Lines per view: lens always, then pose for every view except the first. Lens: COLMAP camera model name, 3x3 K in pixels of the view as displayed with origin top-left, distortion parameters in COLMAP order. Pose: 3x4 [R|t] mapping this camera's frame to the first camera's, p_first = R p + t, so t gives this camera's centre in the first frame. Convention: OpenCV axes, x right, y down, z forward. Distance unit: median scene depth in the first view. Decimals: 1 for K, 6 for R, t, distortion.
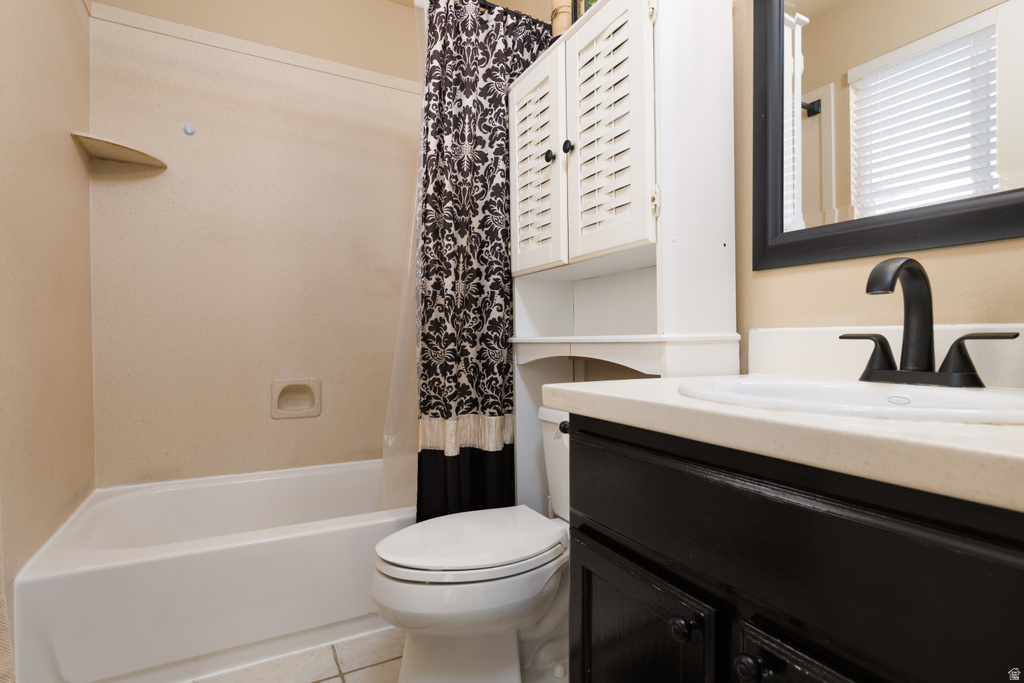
lens RADIAL K [[503.9, 0, 515.1], [0, 503.9, 350.3], [0, 0, 1]] dist [0.001746, -0.000094]
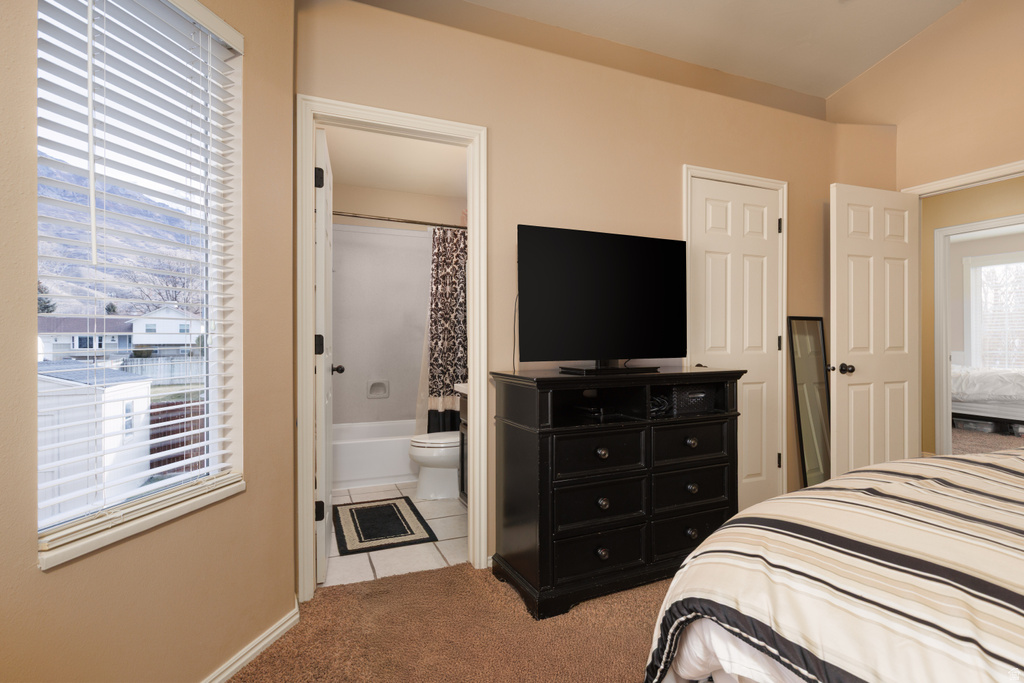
lens RADIAL K [[503.9, 0, 512.5], [0, 503.9, 335.7], [0, 0, 1]] dist [0.001746, -0.000094]
pose [[0.994267, -0.002350, -0.106896, 0.484190], [0.000053, 0.999769, -0.021480, -0.113757], [0.106922, 0.021351, 0.994038, -1.427770]]
